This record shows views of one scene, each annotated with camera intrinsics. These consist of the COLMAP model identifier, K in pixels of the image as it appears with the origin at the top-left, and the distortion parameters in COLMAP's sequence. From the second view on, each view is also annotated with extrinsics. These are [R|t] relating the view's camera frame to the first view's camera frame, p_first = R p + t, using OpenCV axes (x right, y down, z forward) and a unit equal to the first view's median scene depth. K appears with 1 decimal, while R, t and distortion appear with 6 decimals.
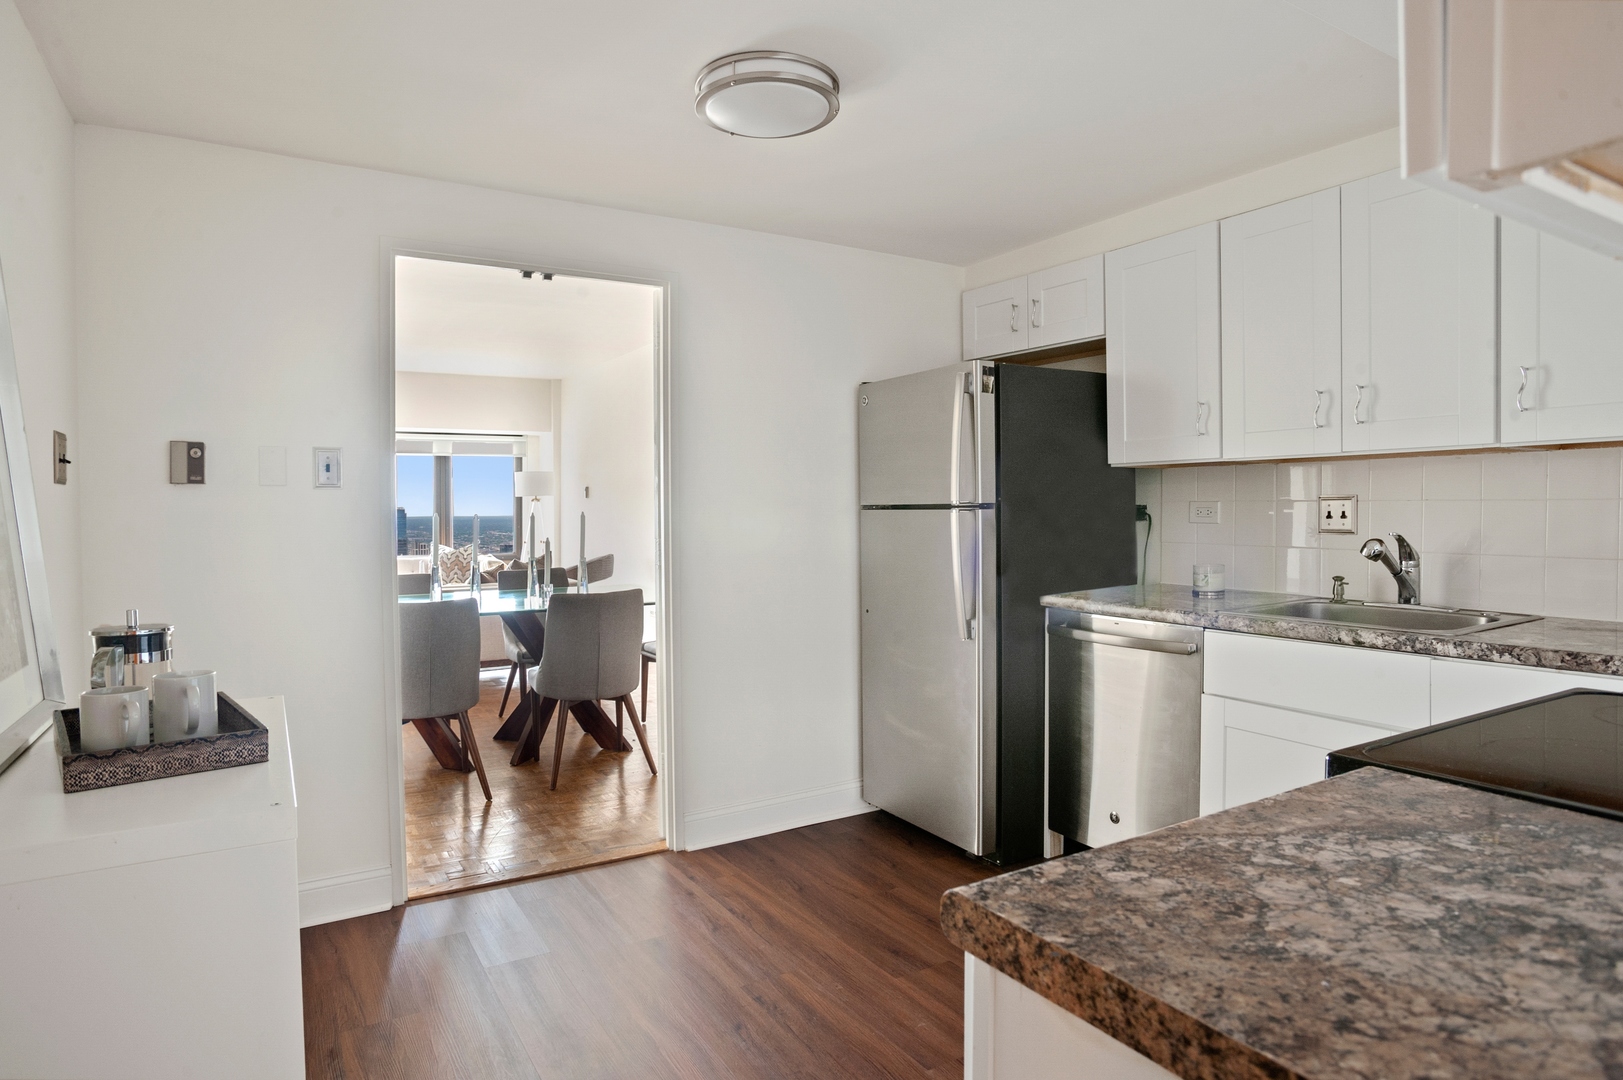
lens RADIAL K [[919.5, 0, 814.0], [0, 919.5, 528.0], [0, 0, 1]] dist [-0.077904, 0.047611]
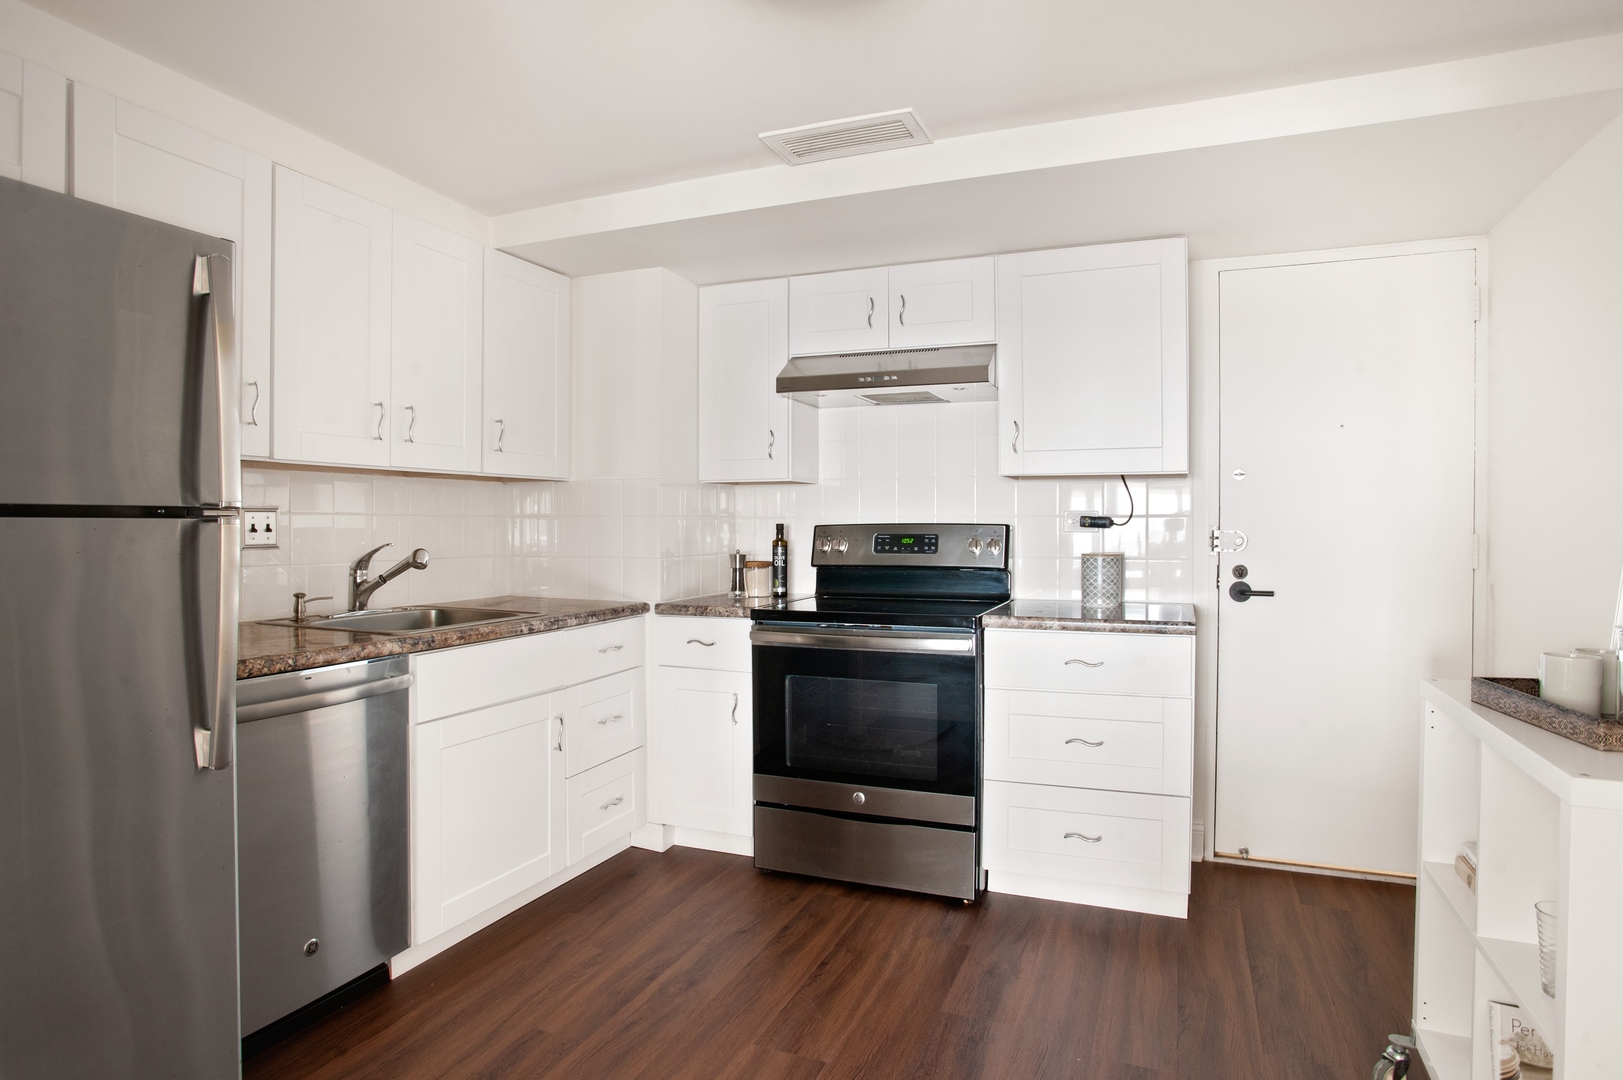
lens RADIAL K [[919.5, 0, 814.0], [0, 919.5, 528.0], [0, 0, 1]] dist [-0.077904, 0.047611]
pose [[-0.607853, -0.001248, 0.794049, -0.477060], [0.017750, 0.999728, 0.015160, -0.018827], [-0.793851, 0.023310, -0.607665, 1.119737]]
